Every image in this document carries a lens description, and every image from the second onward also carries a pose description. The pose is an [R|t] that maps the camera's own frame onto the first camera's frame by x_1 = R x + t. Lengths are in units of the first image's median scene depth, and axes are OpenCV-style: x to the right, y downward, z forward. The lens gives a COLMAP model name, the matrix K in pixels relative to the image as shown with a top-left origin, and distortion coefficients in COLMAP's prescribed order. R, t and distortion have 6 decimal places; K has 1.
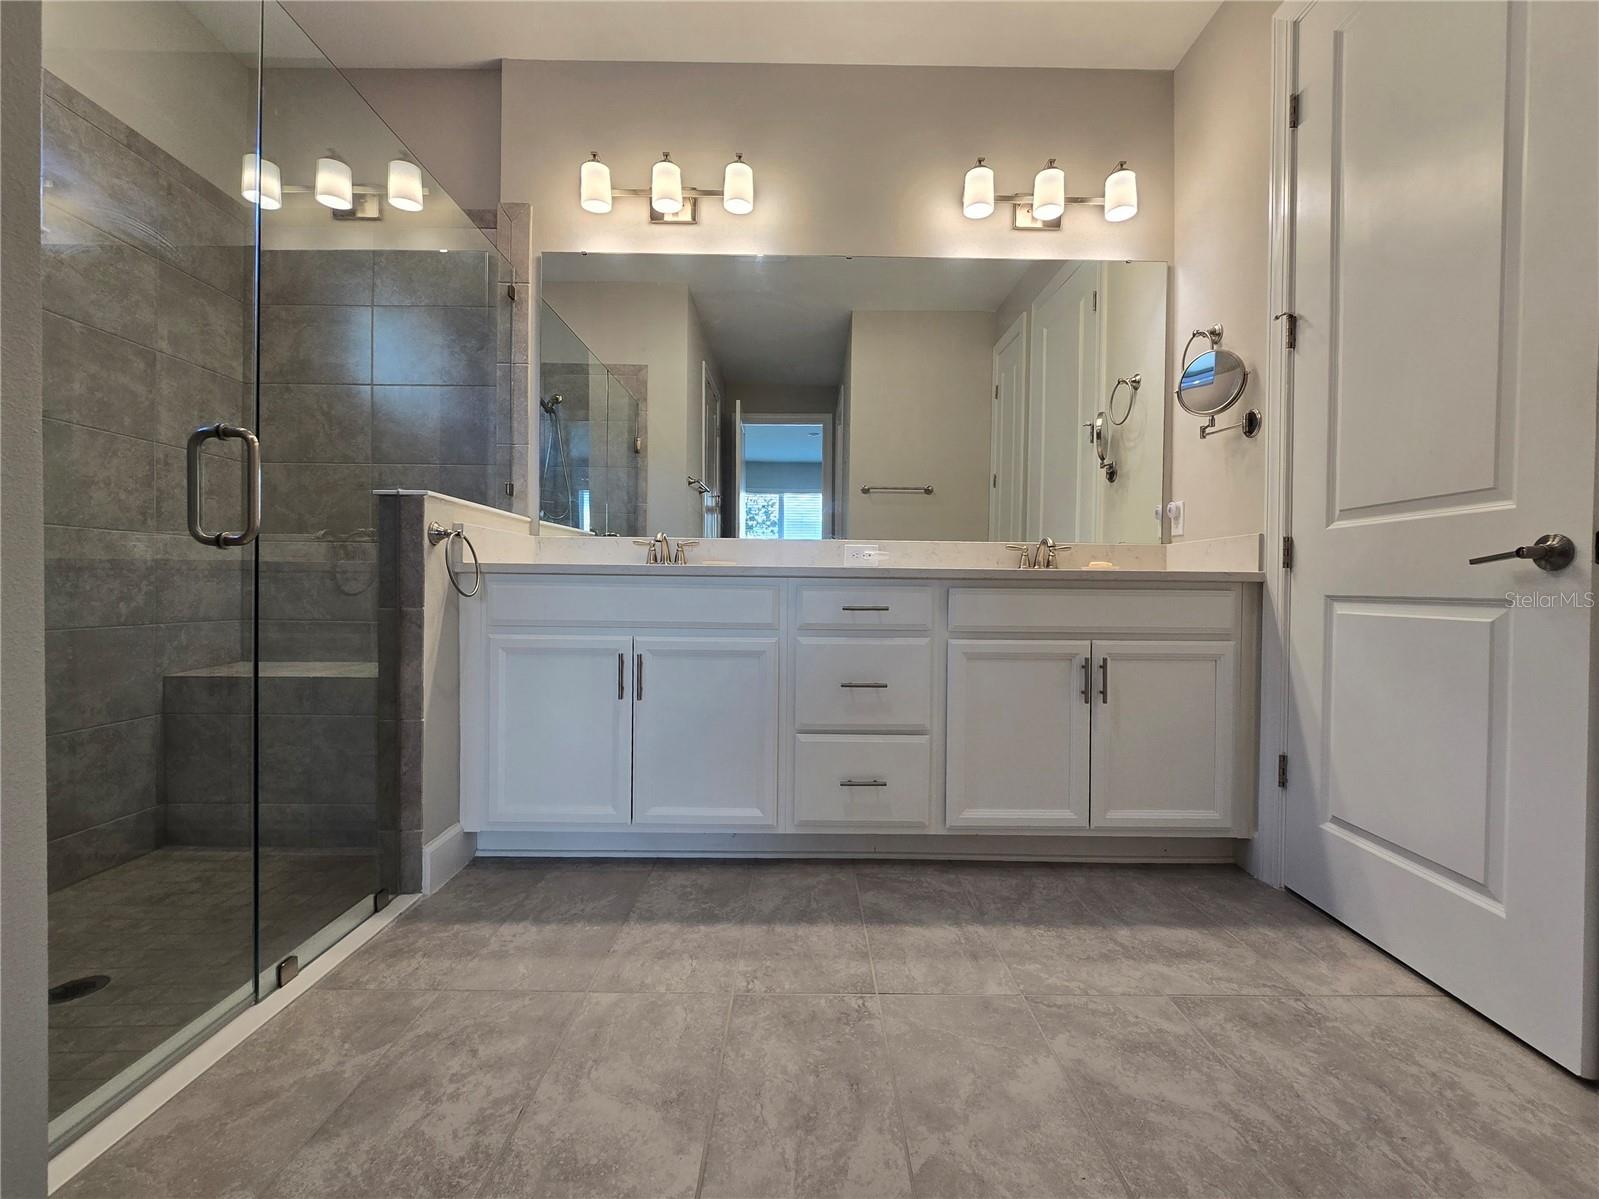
lens RADIAL K [[682.0, 0, 799.5], [0, 682.0, 599.5], [0, 0, 1]] dist [-0.000538, -0.000214]
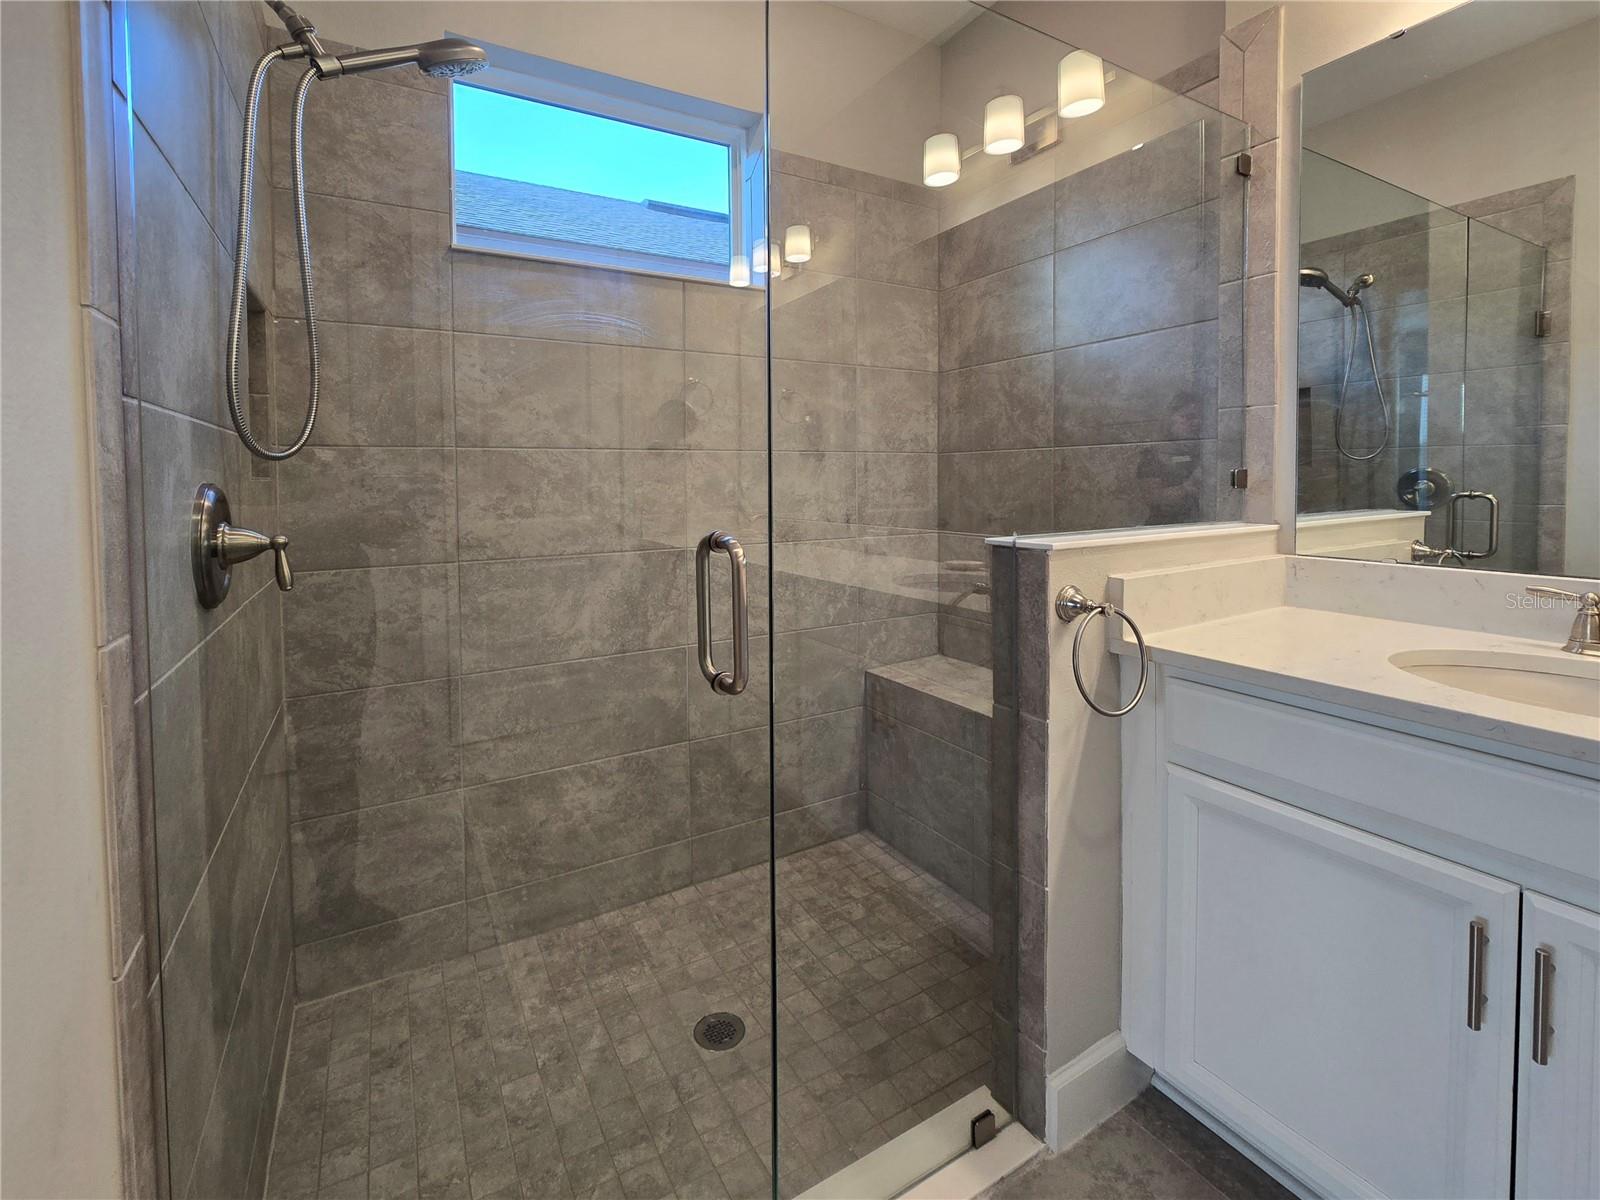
lens RADIAL K [[643.1, 0, 801.0], [0, 643.1, 461.1], [0, 0, 1]] dist [-0.001093, -0.000195]
pose [[0.463156, 0.004356, -0.886266, -0.104611], [-0.023886, 0.999686, -0.007569, -0.192652], [0.885955, 0.024675, 0.463115, 0.435740]]
